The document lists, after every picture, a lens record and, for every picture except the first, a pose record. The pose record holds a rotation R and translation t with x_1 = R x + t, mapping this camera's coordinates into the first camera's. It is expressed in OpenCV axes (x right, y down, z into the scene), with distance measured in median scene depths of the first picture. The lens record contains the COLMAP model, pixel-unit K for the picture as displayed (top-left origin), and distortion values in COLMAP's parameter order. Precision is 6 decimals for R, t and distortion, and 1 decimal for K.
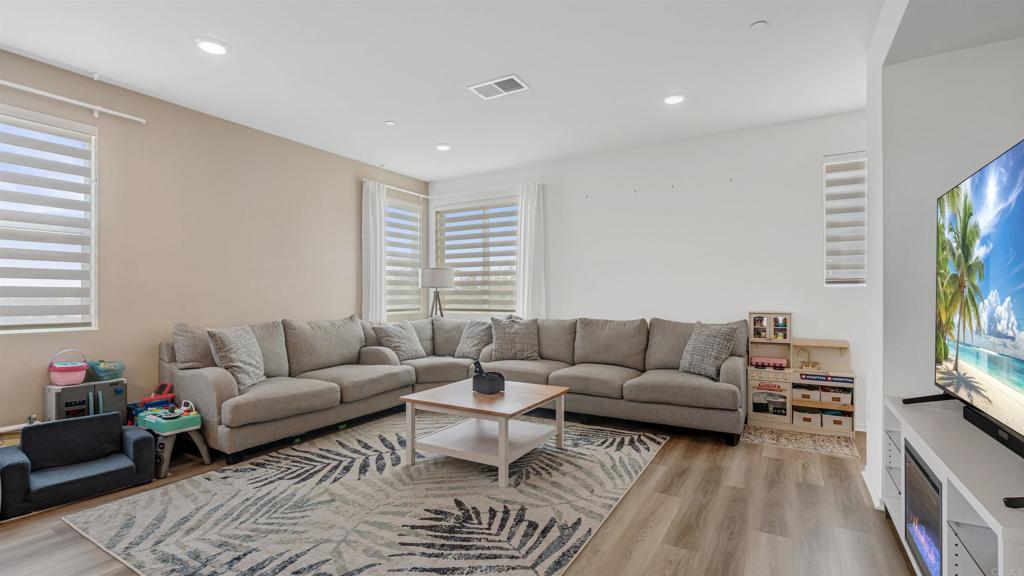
lens RADIAL K [[462.3, 0, 505.5], [0, 462.3, 296.1], [0, 0, 1]] dist [-0.003870, 0.001978]
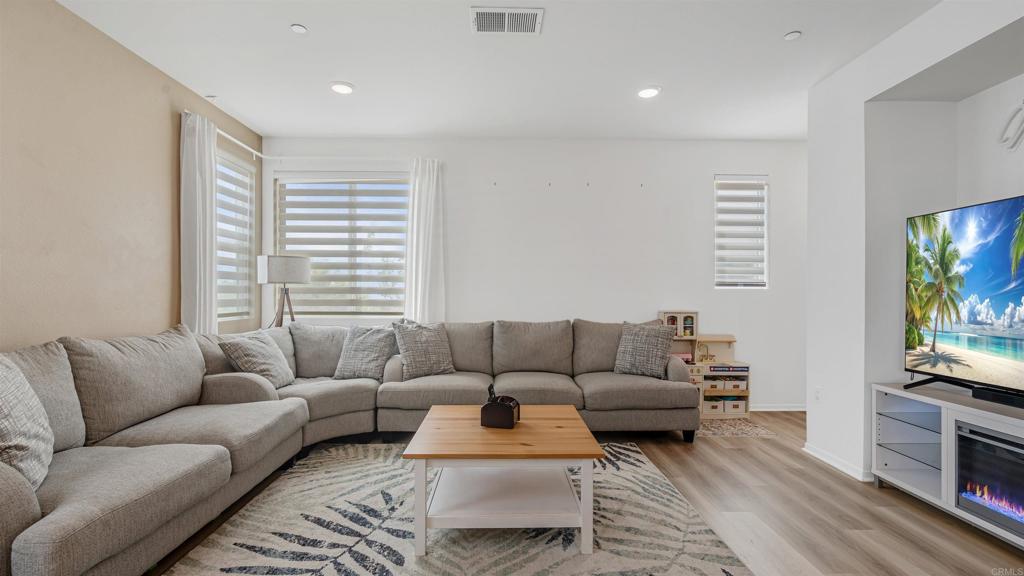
lens RADIAL K [[462.3, 0, 509.7], [0, 462.3, 292.9], [0, 0, 1]] dist [-0.003870, 0.001978]
pose [[0.847139, 0.007580, 0.531317, -0.379783], [-0.006059, 0.999971, -0.004605, -0.002034], [-0.531337, 0.000682, 0.847160, 0.322725]]
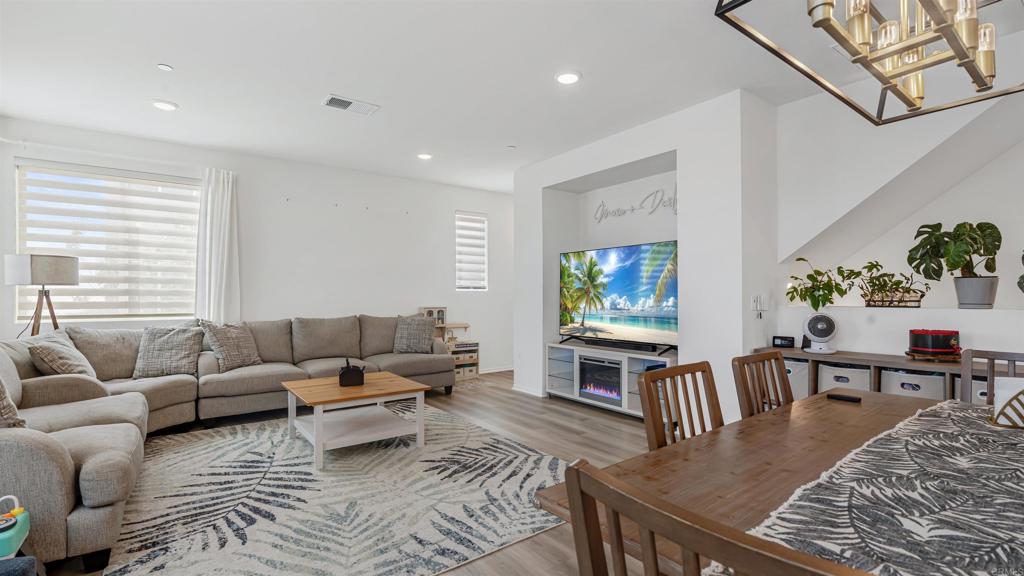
lens RADIAL K [[462.3, 0, 506.2], [0, 462.3, 293.8], [0, 0, 1]] dist [-0.003870, 0.001978]
pose [[0.391255, 0.004087, 0.920273, -0.806508], [0.001031, 0.999988, -0.004879, -0.001304], [-0.920282, 0.002858, 0.391246, 0.212483]]
